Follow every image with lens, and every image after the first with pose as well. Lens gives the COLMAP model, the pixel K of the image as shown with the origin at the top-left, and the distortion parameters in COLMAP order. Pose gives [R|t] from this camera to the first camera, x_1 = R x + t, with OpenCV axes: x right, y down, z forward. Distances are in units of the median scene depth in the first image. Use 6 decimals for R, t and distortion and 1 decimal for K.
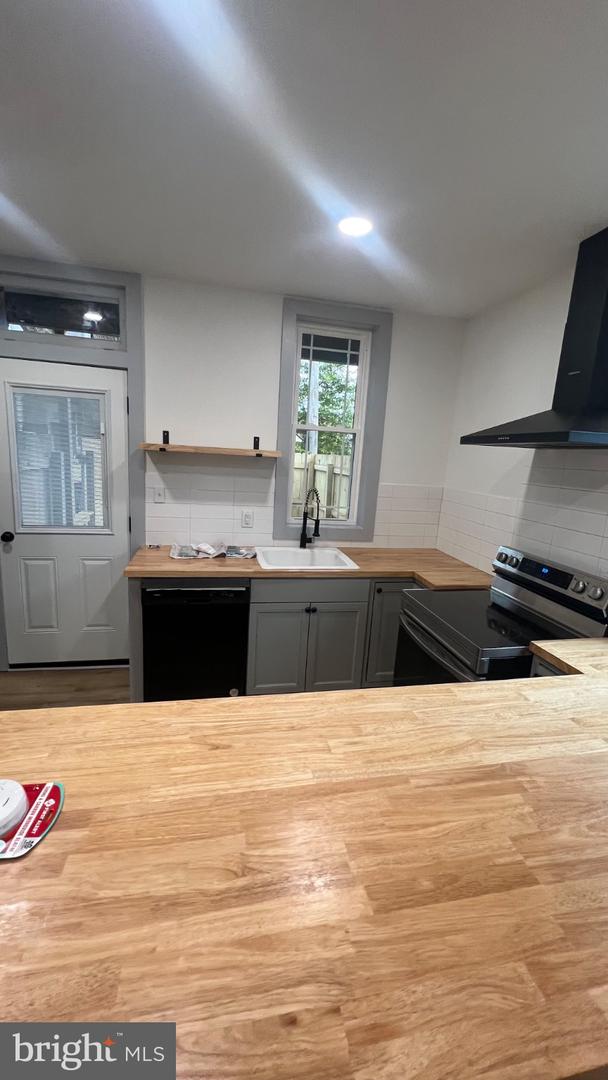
lens RADIAL K [[433.3, 0, 304.4], [0, 433.3, 543.4], [0, 0, 1]] dist [0.021365, 0.000070]
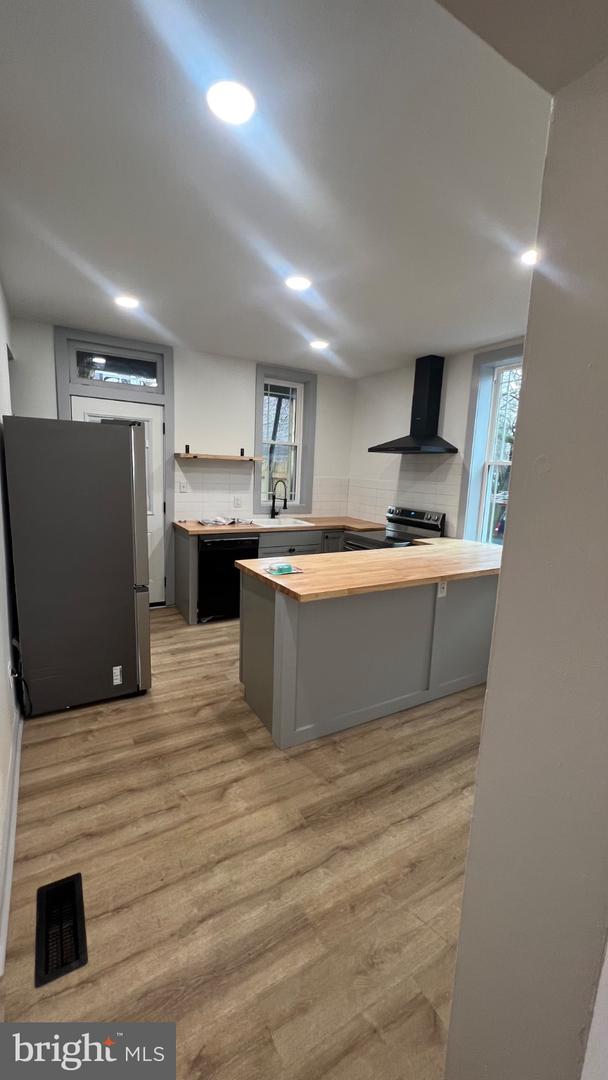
lens RADIAL K [[433.3, 0, 304.4], [0, 433.3, 543.4], [0, 0, 1]] dist [0.021365, 0.000070]
pose [[0.947823, -0.074693, 0.309922, -0.420998], [0.080237, 0.996762, -0.005162, 0.127617], [-0.308533, 0.029759, 0.950748, -0.569976]]
